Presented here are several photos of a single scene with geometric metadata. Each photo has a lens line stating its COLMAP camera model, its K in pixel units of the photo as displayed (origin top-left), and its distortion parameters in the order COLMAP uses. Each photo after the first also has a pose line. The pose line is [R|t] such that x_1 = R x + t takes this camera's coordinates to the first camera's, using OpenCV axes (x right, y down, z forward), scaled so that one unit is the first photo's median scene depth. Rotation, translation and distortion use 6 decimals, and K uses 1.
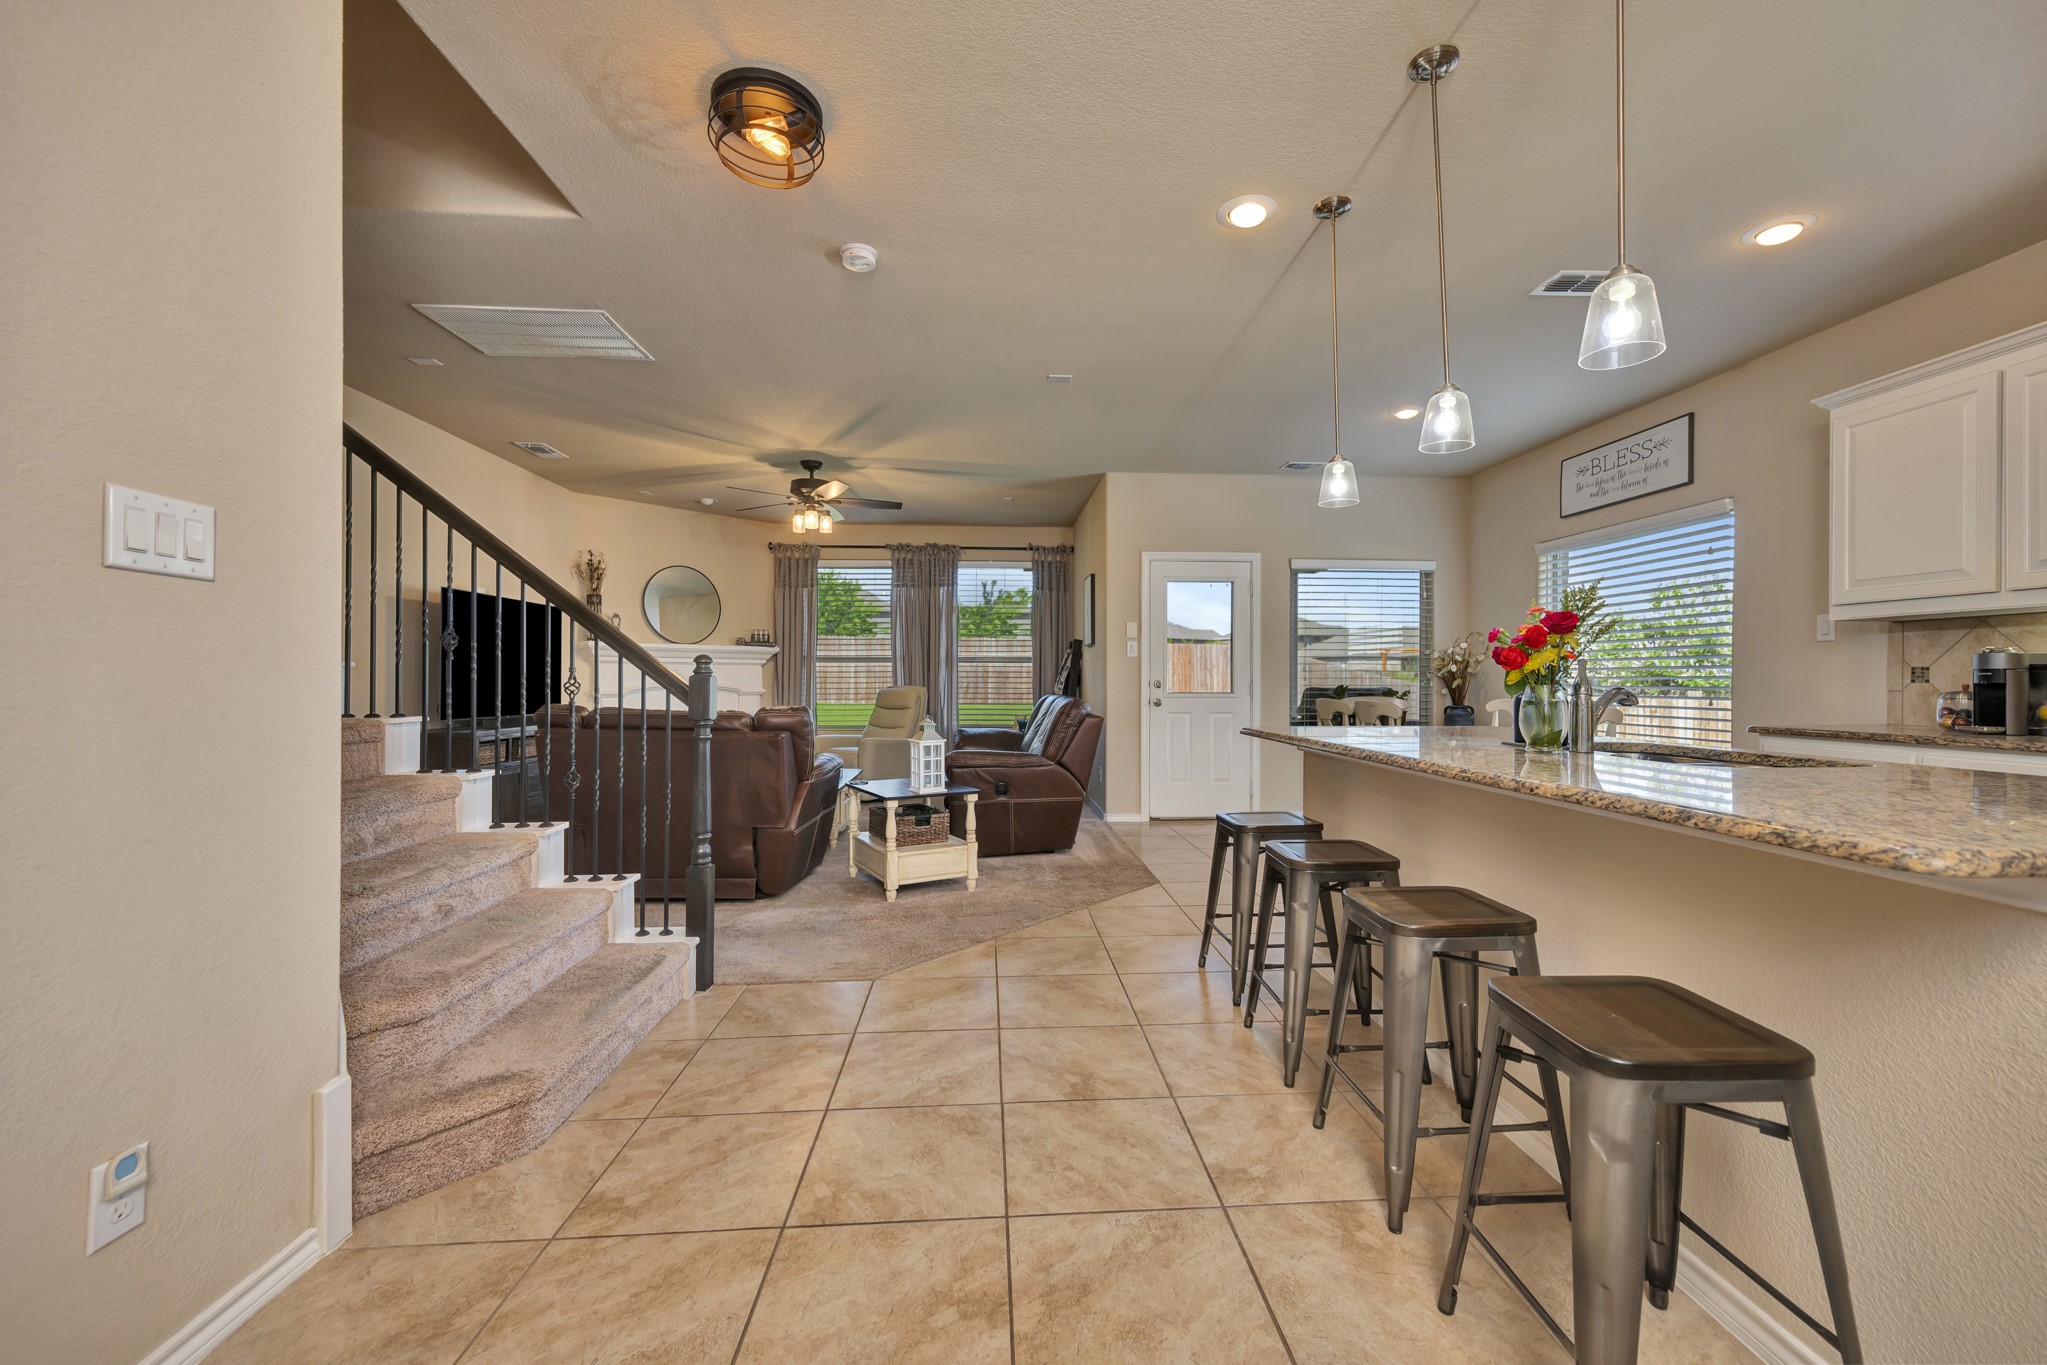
lens RADIAL K [[815.1, 0, 1040.4], [0, 815.1, 659.4], [0, 0, 1]] dist [0.000457, 0.000007]
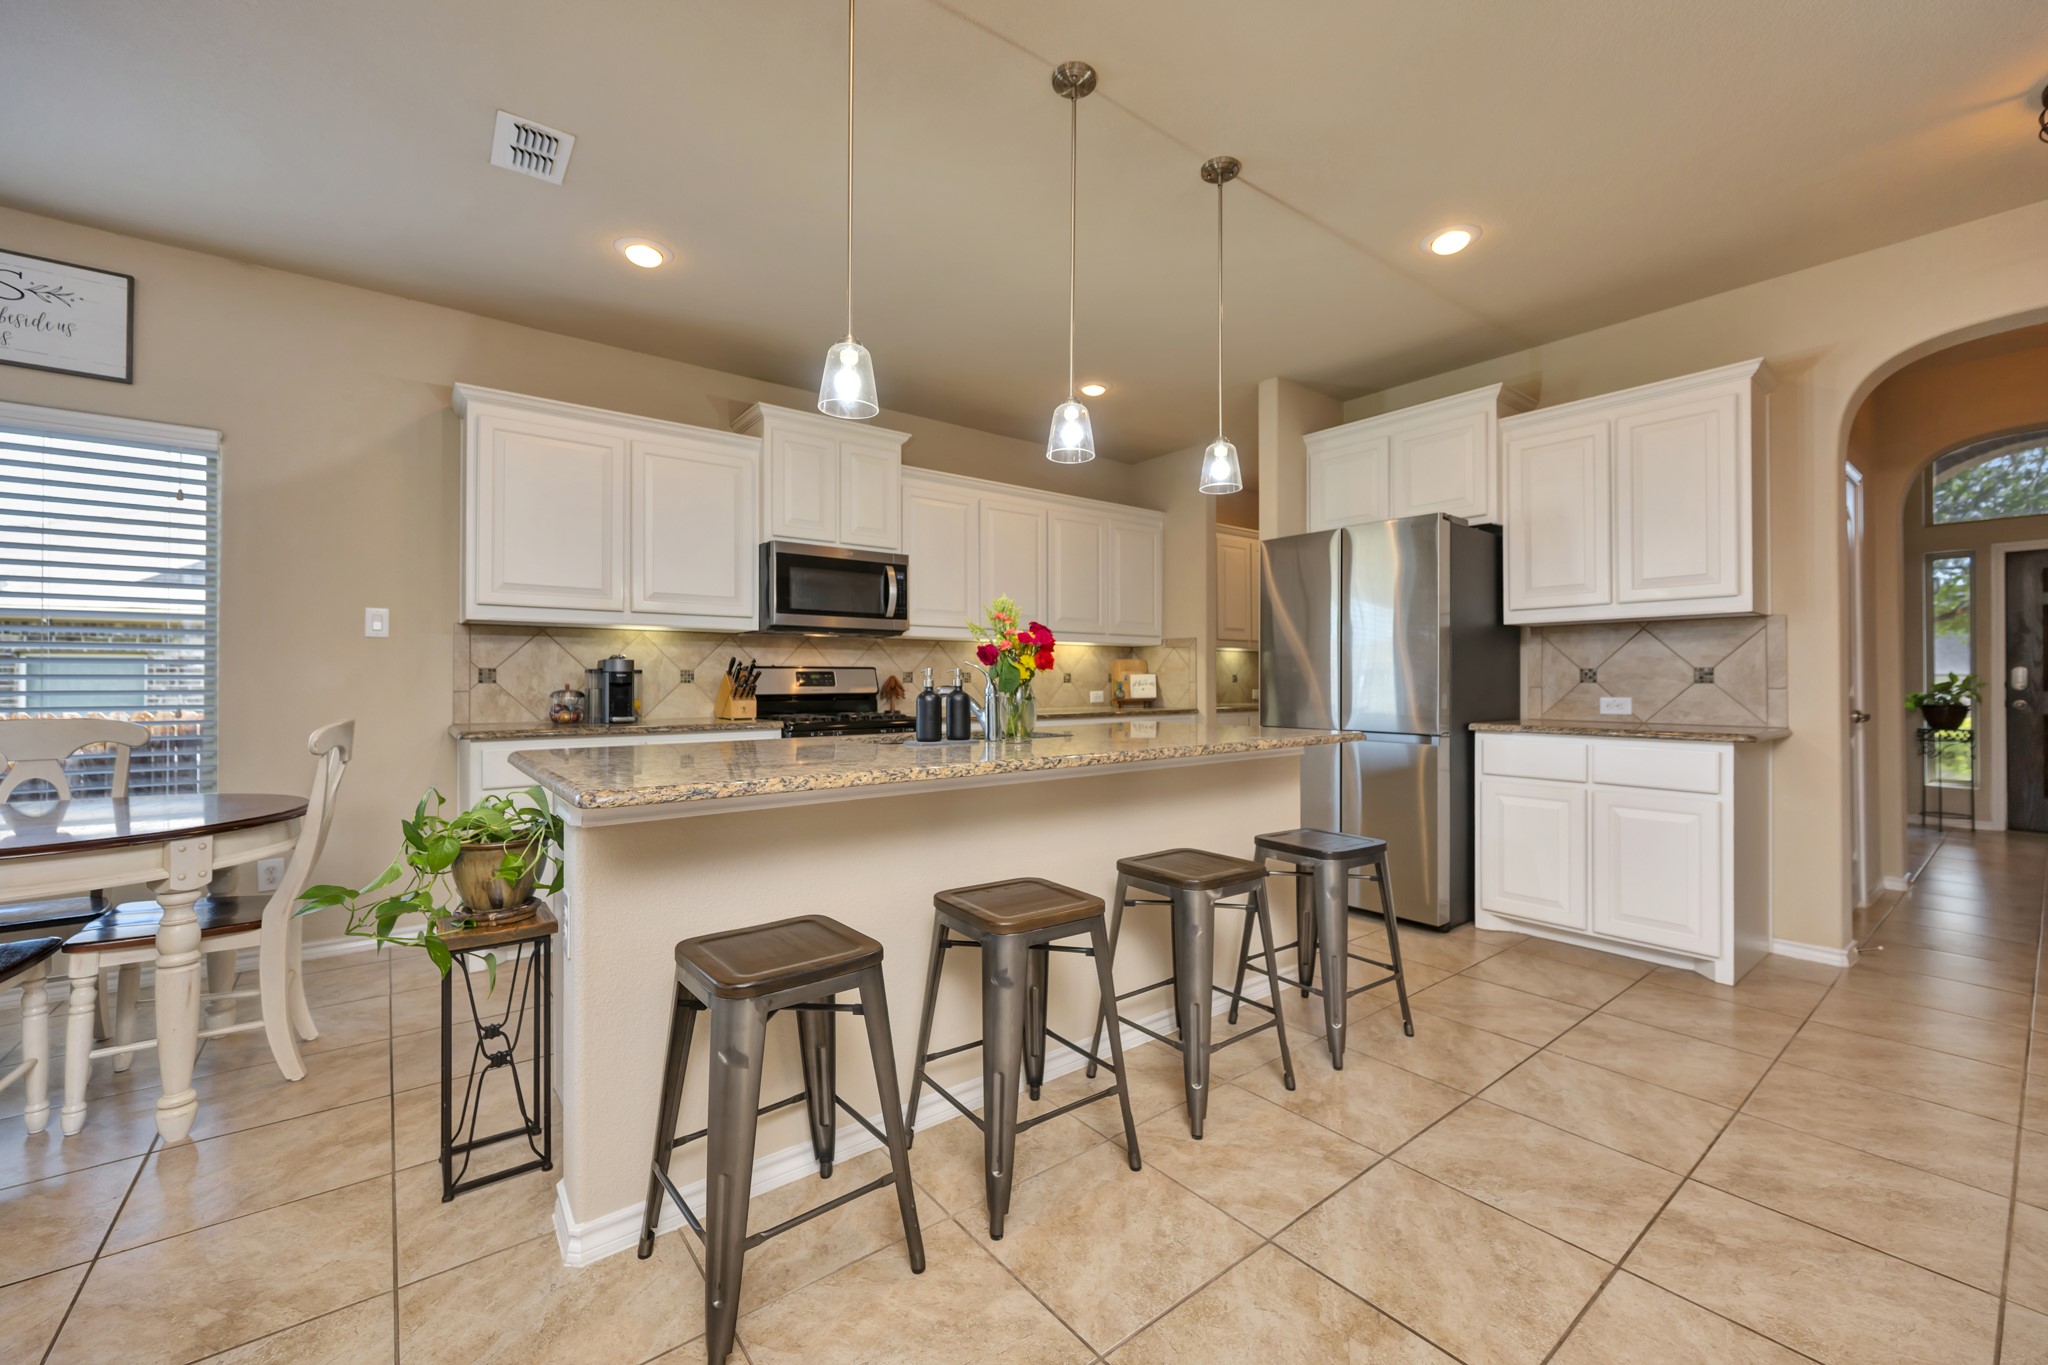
lens RADIAL K [[818.8, 0, 1033.9], [0, 818.8, 674.7], [0, 0, 1]] dist [-0.003593, -0.000325]
pose [[-0.565471, 0.008208, 0.824727, -0.125085], [-0.019036, 0.999554, -0.023001, 0.016915], [-0.824548, -0.028706, -0.565063, 0.605404]]
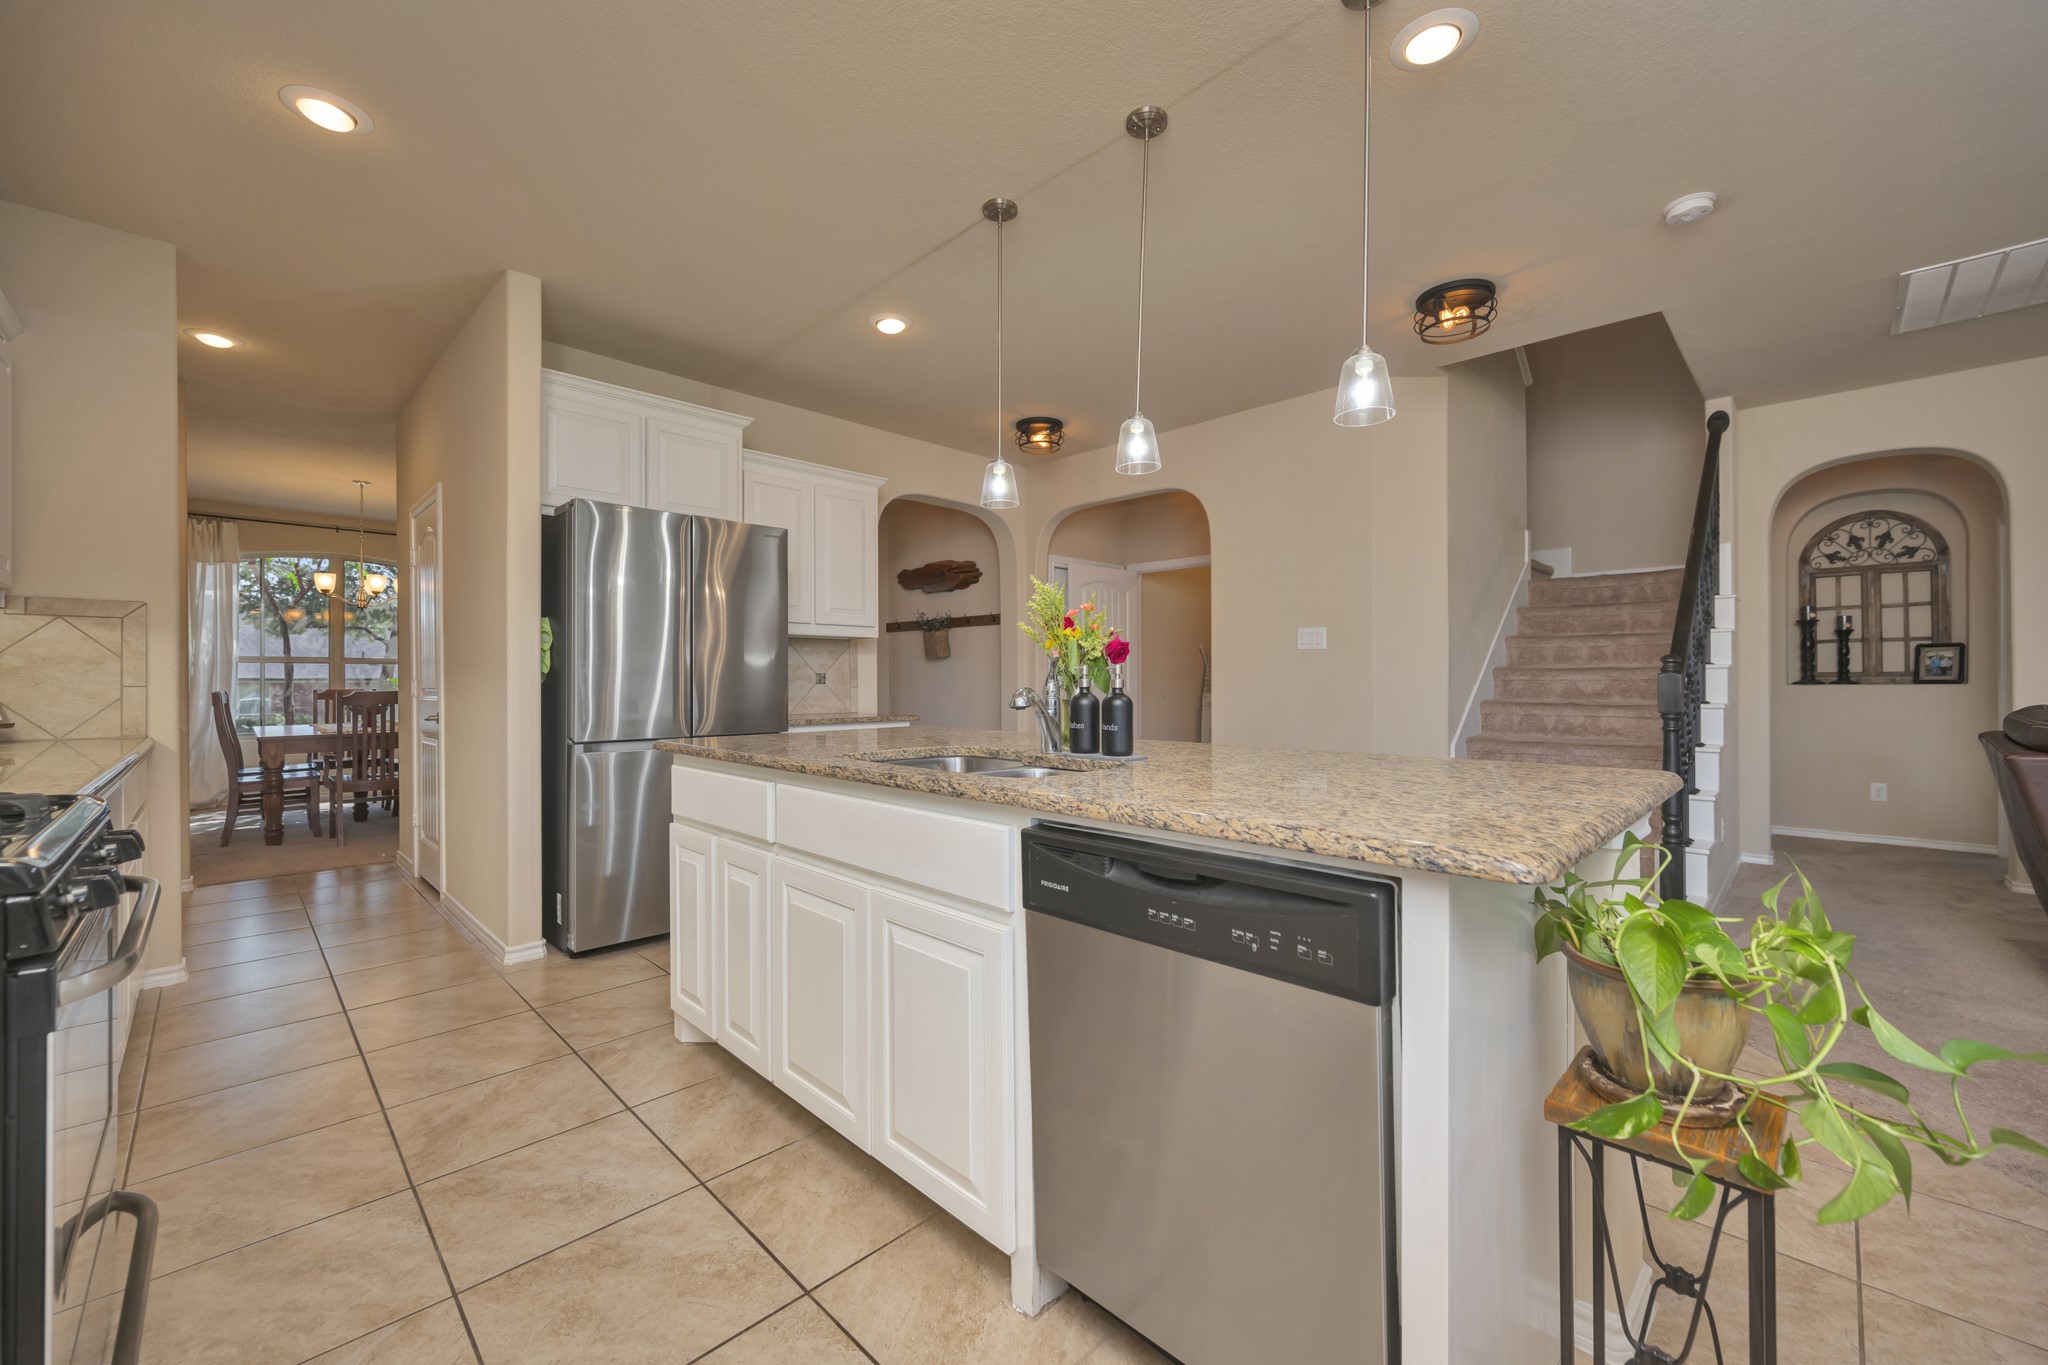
lens RADIAL K [[803.6, 0, 1029.5], [0, 803.6, 684.3], [0, 0, 1]] dist [-0.000982, 0.000045]
pose [[-0.752009, 0.007234, -0.659113, 0.499183], [0.021581, 0.999674, -0.013650, 0.016255], [0.658799, -0.024489, -0.751920, 0.638285]]
